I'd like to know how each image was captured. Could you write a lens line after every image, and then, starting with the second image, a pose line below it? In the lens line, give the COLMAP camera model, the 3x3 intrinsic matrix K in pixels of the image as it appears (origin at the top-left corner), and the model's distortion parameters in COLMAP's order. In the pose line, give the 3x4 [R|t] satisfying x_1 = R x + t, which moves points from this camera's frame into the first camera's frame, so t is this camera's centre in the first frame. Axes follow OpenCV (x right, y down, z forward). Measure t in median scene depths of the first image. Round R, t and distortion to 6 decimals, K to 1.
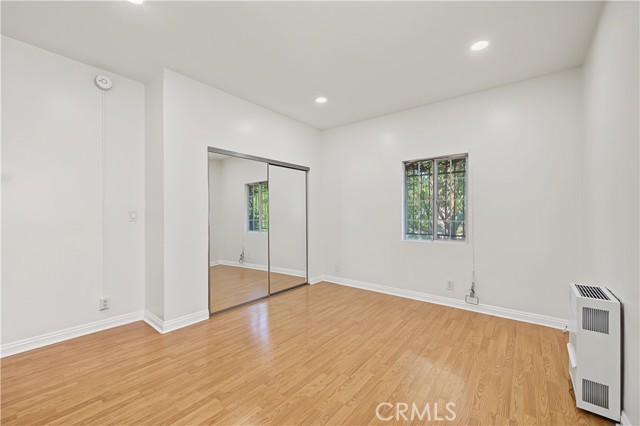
lens RADIAL K [[260.9, 0, 320.6], [0, 260.9, 211.4], [0, 0, 1]] dist [0.001293, -0.001221]
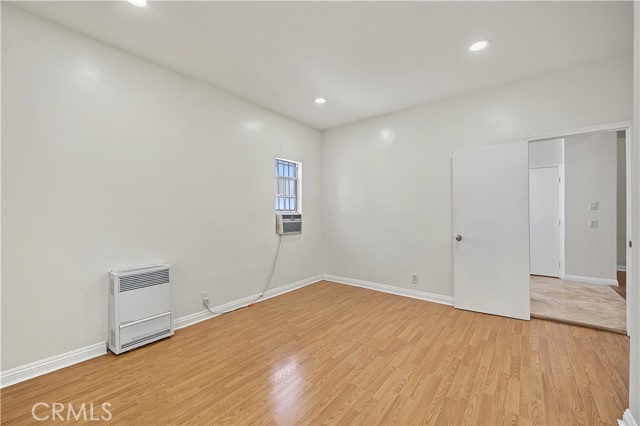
lens RADIAL K [[260.9, 0, 321.5], [0, 260.9, 214.6], [0, 0, 1]] dist [0.001293, -0.001221]
pose [[-0.999985, 0.004297, 0.003492, 0.051573], [0.004270, 0.999963, -0.007514, 0.021656], [-0.003525, -0.007499, -0.999966, 1.876547]]
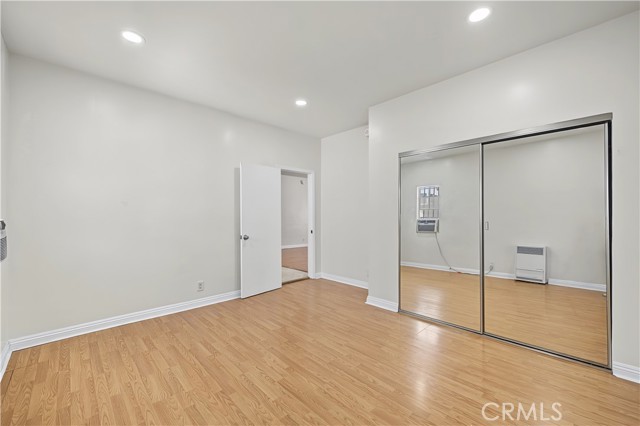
lens RADIAL K [[260.9, 0, 326.2], [0, 260.9, 216.2], [0, 0, 1]] dist [0.001293, -0.001221]
pose [[-0.120119, 0.008545, -0.992723, 0.939812], [0.012636, 0.999895, 0.007078, -0.003841], [0.992679, -0.011694, -0.120214, 1.150745]]
